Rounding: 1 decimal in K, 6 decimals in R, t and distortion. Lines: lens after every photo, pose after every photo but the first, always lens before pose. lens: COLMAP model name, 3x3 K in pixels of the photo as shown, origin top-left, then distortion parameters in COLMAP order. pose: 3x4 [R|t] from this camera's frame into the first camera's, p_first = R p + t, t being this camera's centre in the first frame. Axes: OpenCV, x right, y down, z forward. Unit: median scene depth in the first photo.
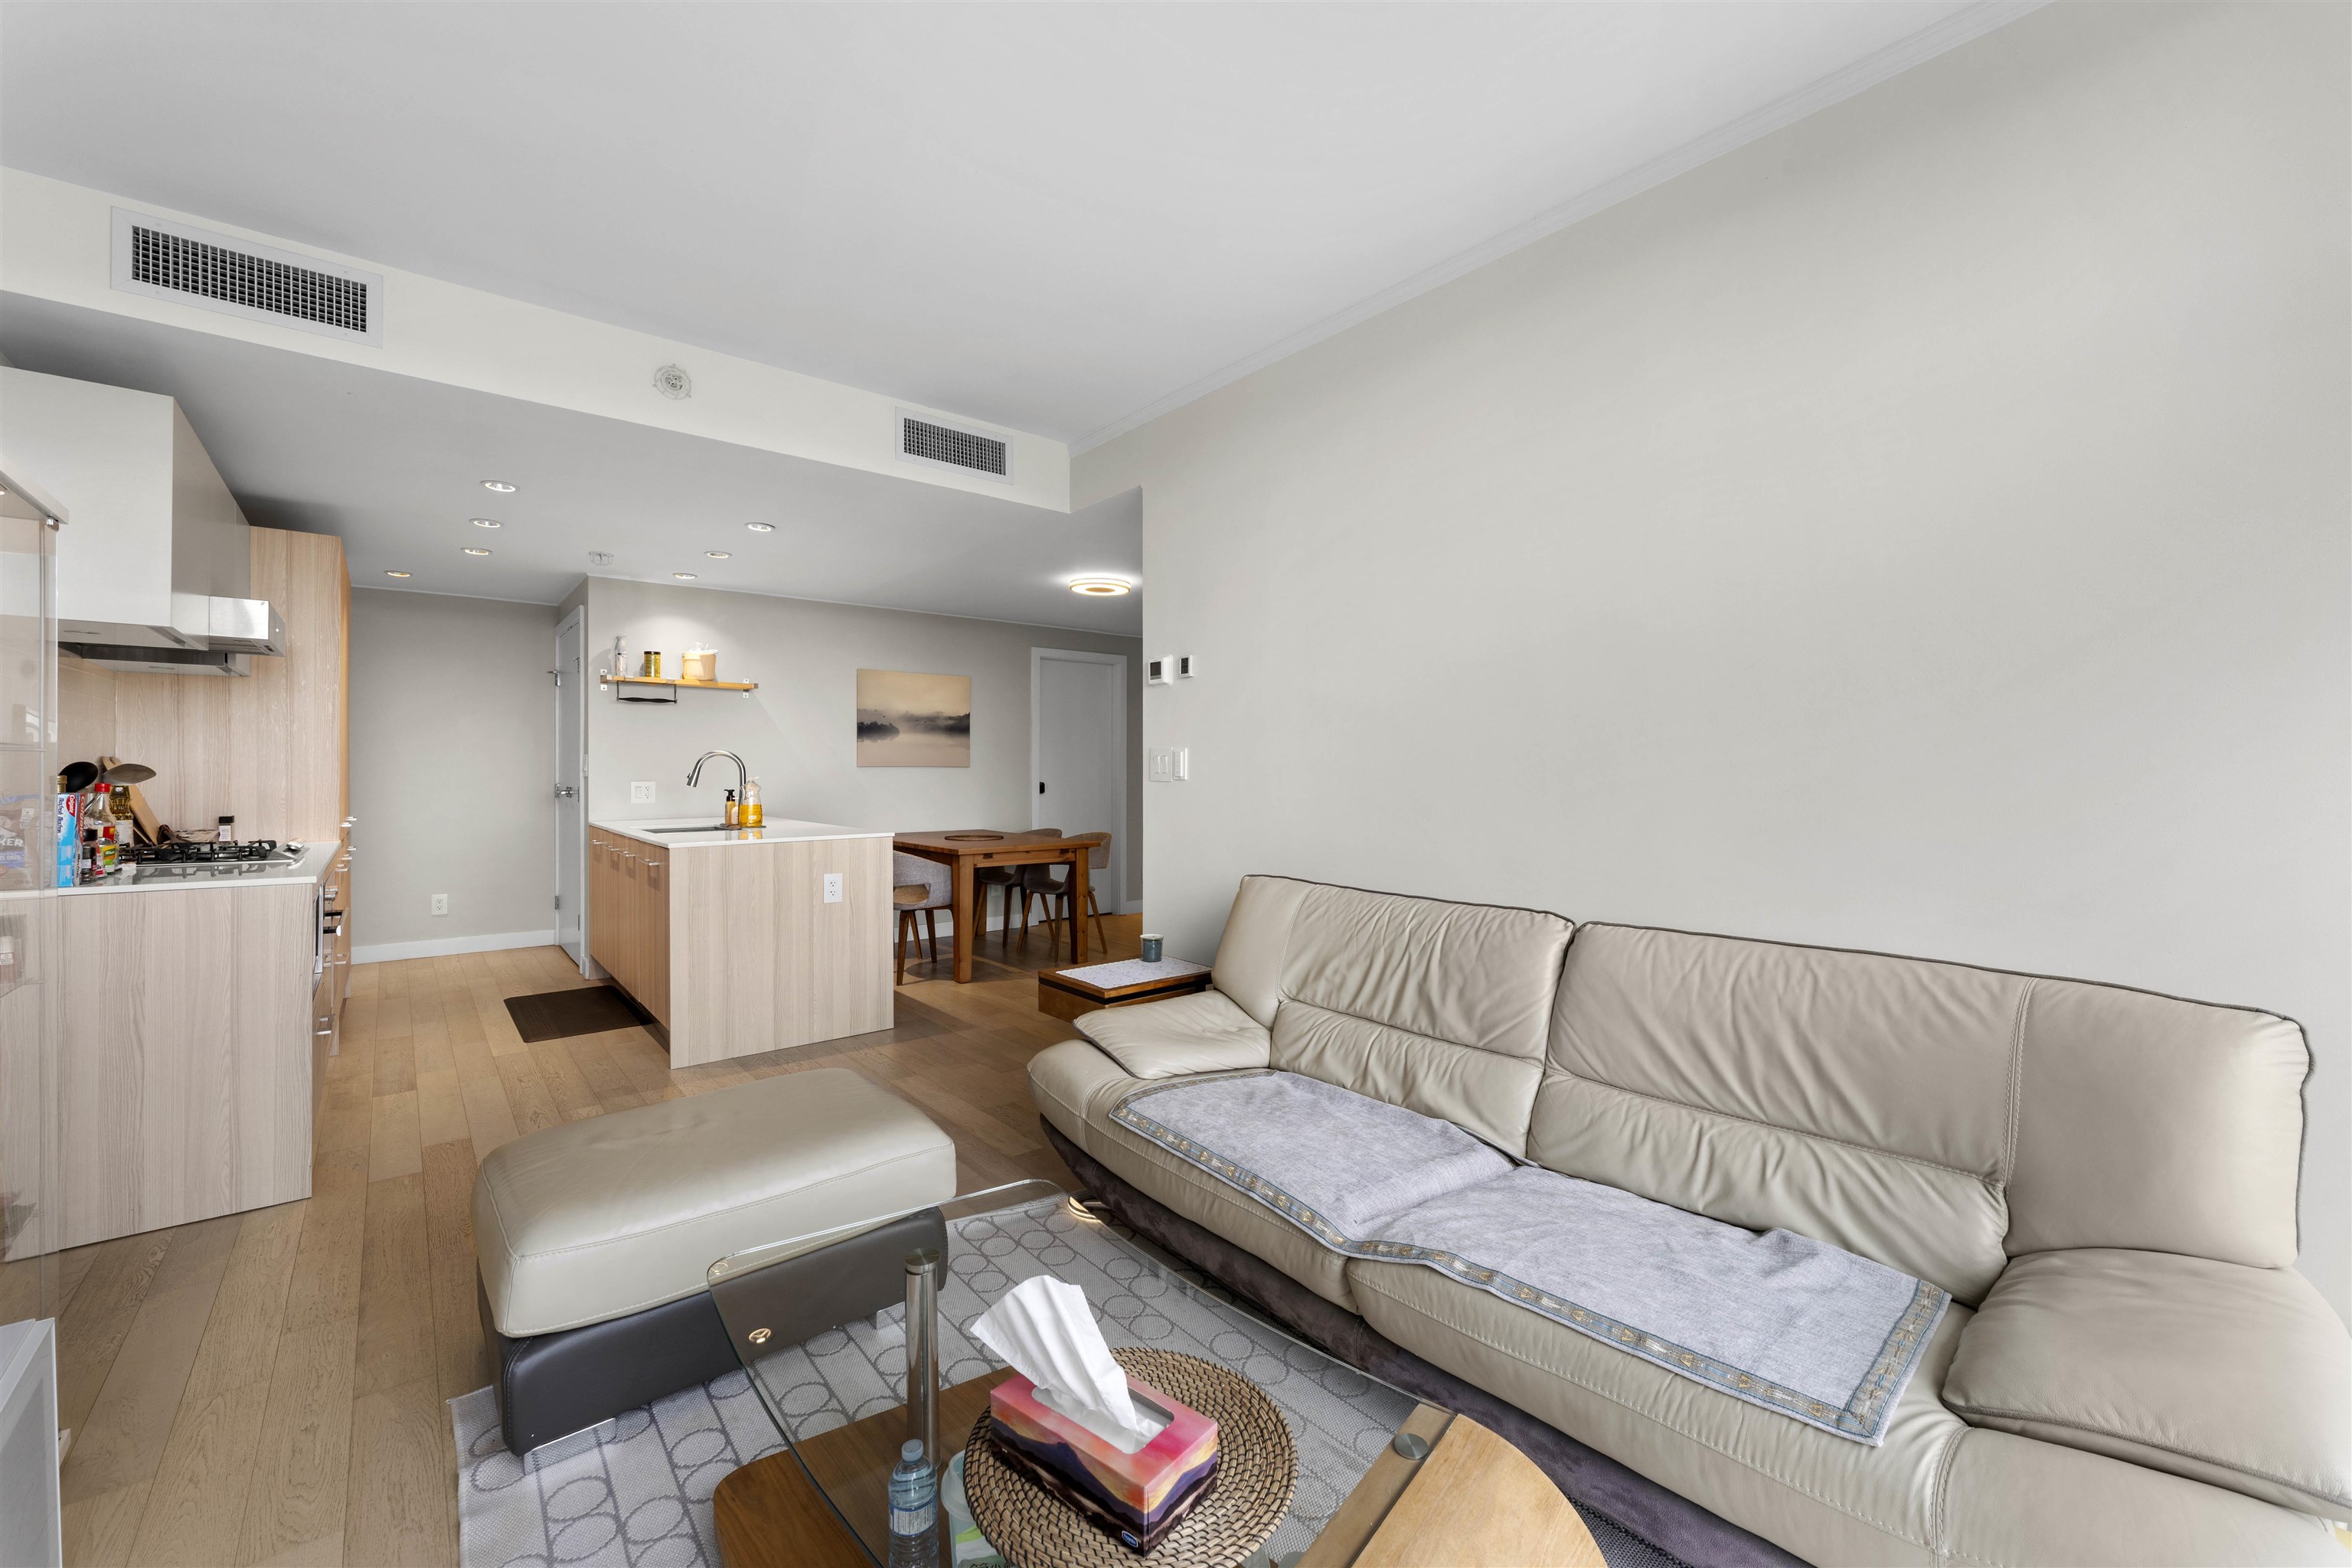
lens RADIAL K [[936.2, 0, 1166.7], [0, 936.2, 774.2], [0, 0, 1]] dist [-0.001617, -0.000244]
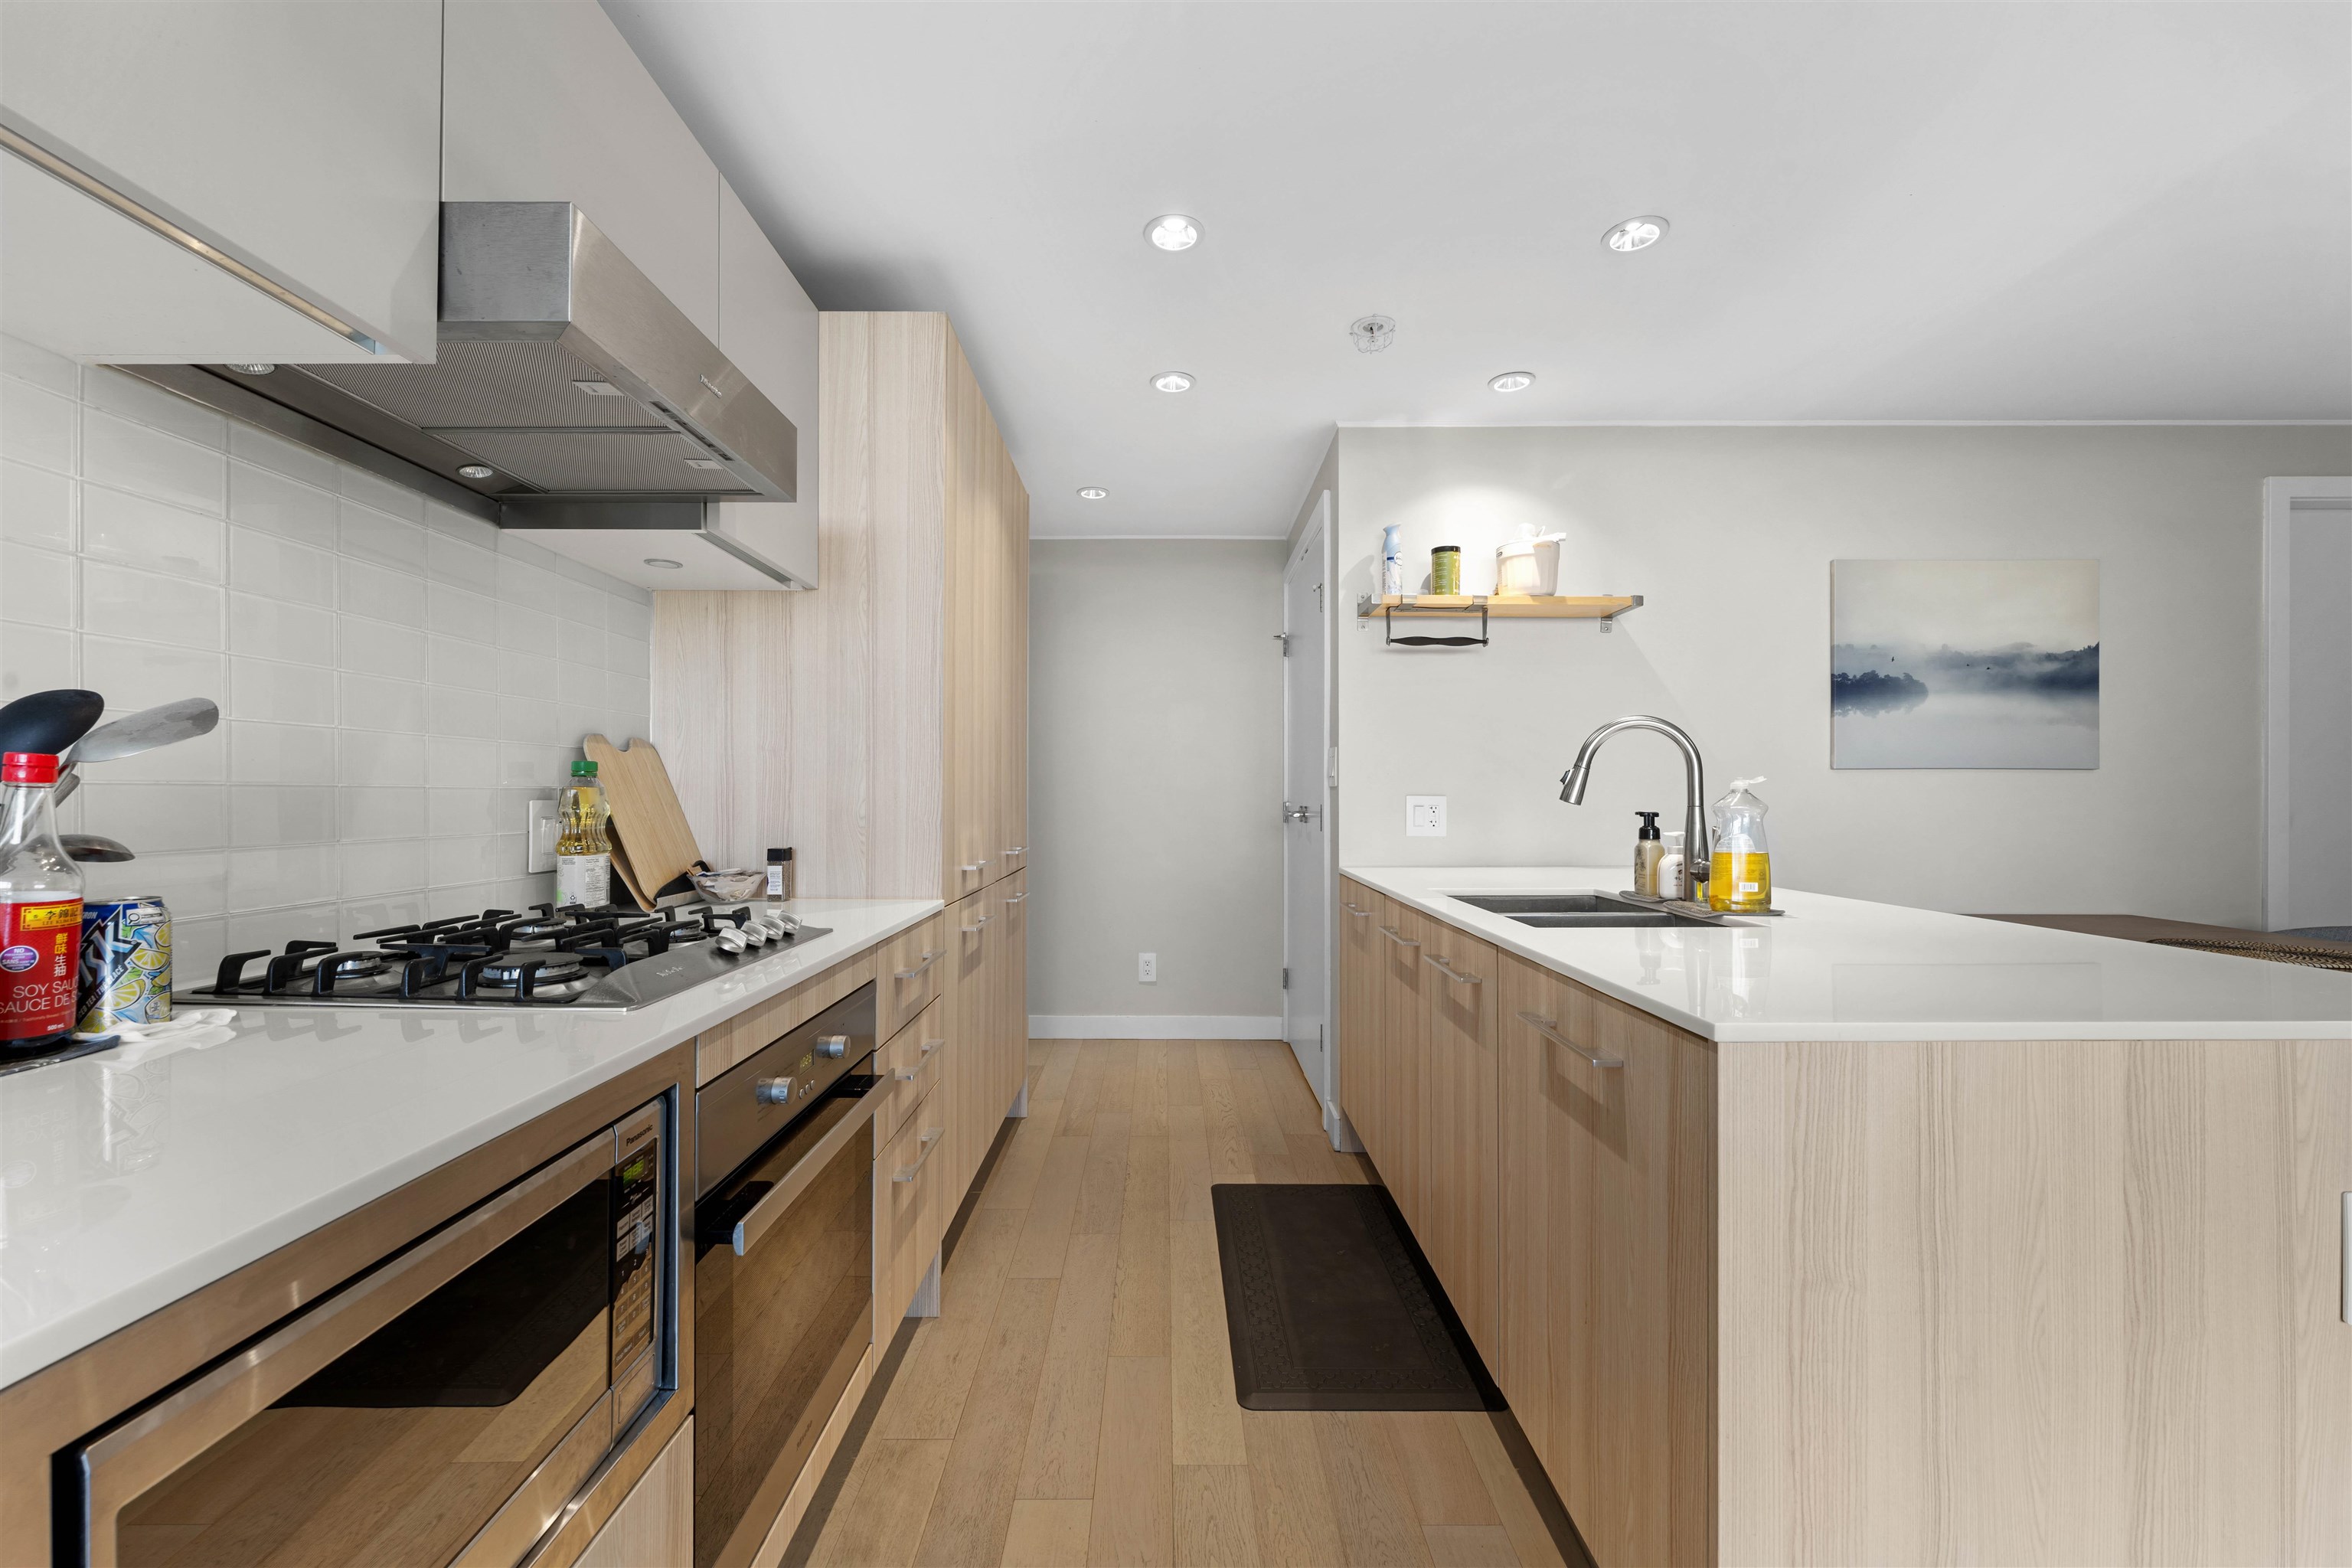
lens RADIAL K [[945.7, 0, 1157.9], [0, 945.7, 793.4], [0, 0, 1]] dist [-0.001515, -0.000338]
pose [[0.765693, -0.000868, -0.643205, -0.497793], [-0.004583, 0.999966, -0.006805, 0.016456], [0.643189, 0.008159, 0.765664, 0.734689]]
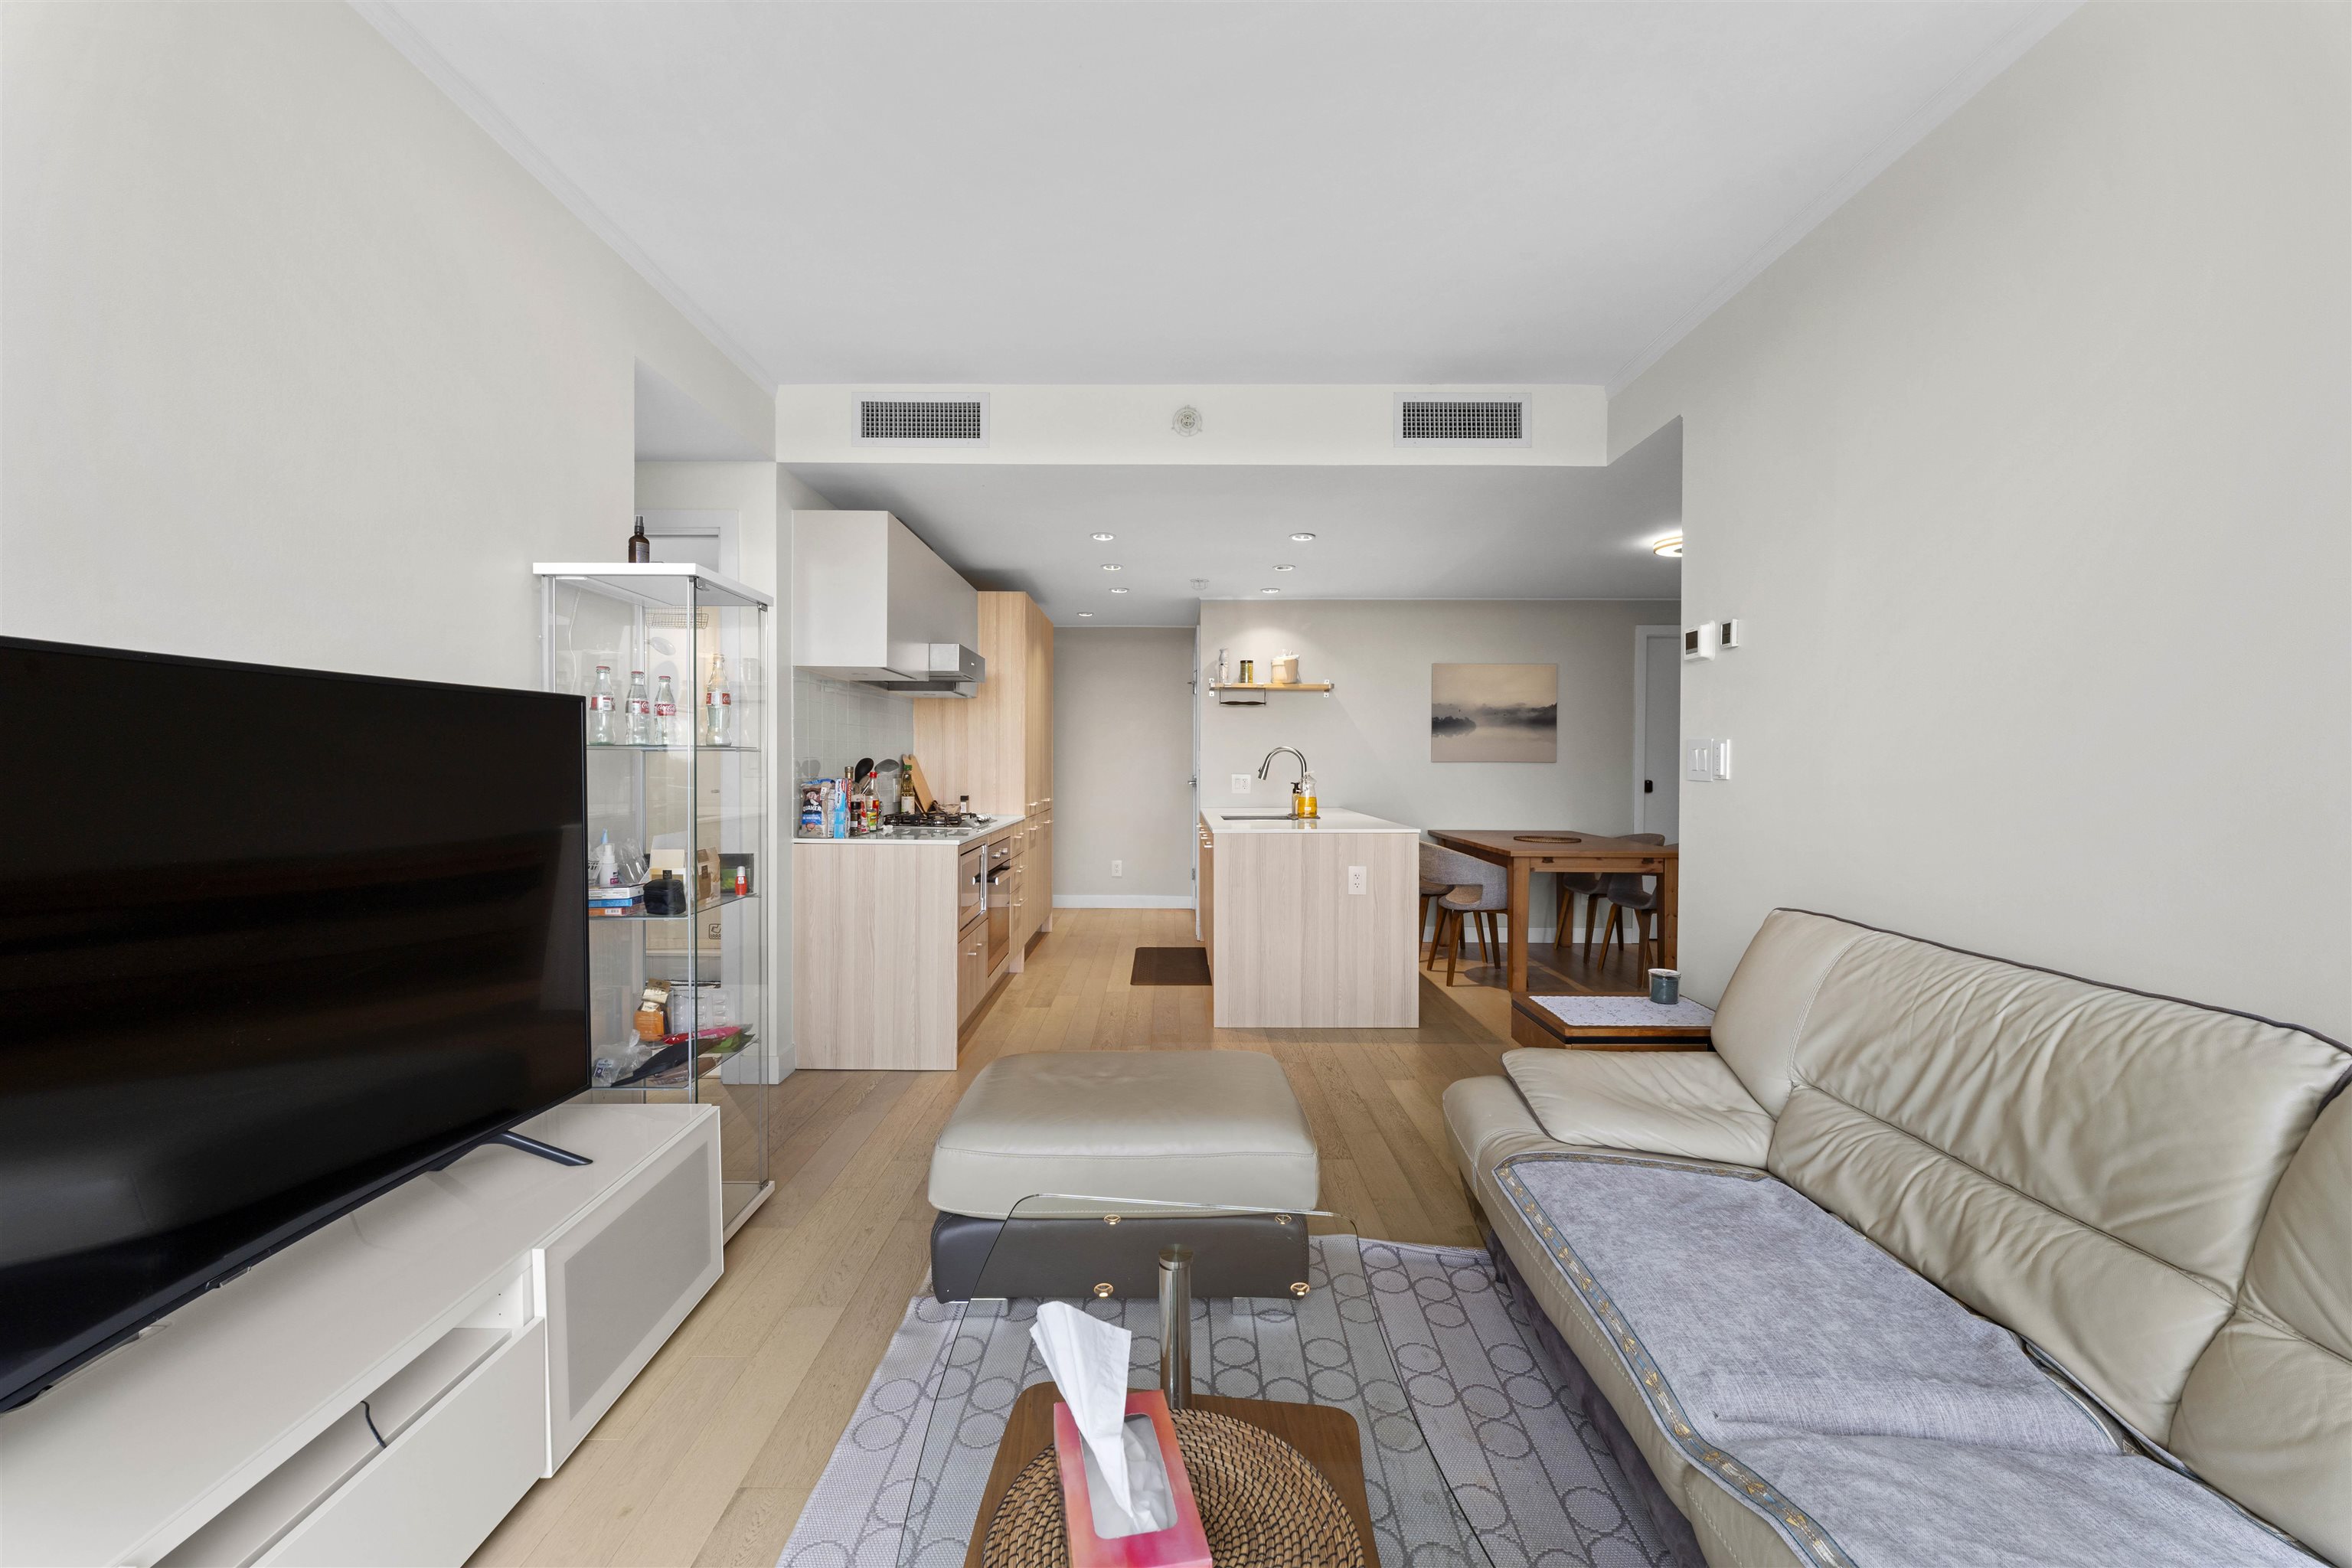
lens RADIAL K [[932.3, 0, 1168.0], [0, 932.3, 779.6], [0, 0, 1]] dist [-0.001919, -0.000175]
pose [[0.771460, 0.013912, -0.636126, 0.148583], [-0.006660, 0.999883, 0.013791, -0.001324], [0.636243, -0.006402, 0.771462, 0.095672]]
